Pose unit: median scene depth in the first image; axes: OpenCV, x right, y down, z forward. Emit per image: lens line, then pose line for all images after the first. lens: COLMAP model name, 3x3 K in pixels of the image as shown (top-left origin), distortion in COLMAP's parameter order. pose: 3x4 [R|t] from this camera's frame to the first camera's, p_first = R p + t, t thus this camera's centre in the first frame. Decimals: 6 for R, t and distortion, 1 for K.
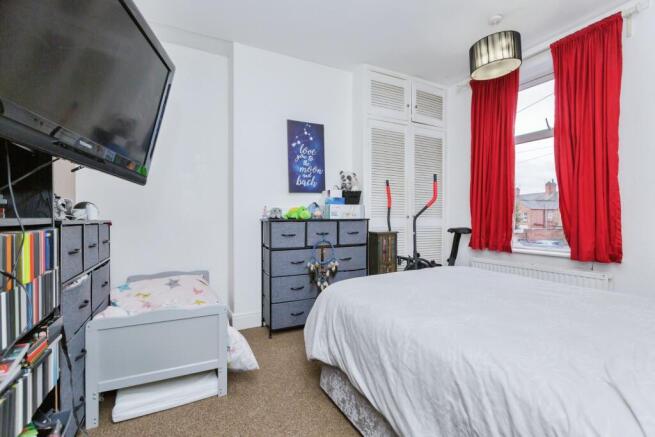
lens RADIAL K [[291.2, 0, 323.7], [0, 291.2, 218.3], [0, 0, 1]] dist [0.000470, -0.000516]
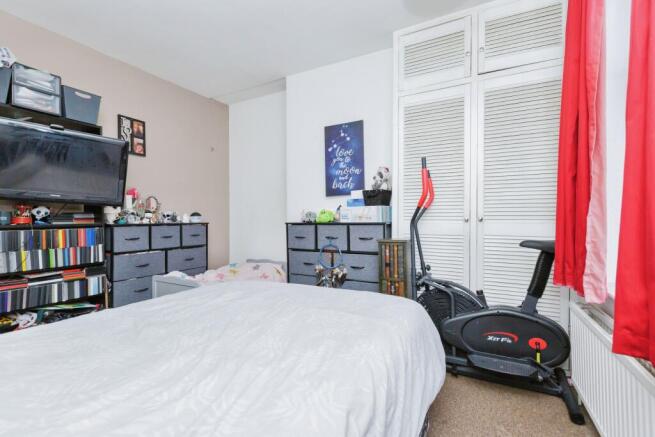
lens RADIAL K [[291.2, 0, 323.7], [0, 291.2, 218.3], [0, 0, 1]] dist [0.000470, -0.000516]
pose [[0.589611, -0.001905, -0.807685, 0.711908], [0.002084, 0.999997, -0.000837, -0.010125], [0.807685, -0.001189, 0.589613, 0.379322]]
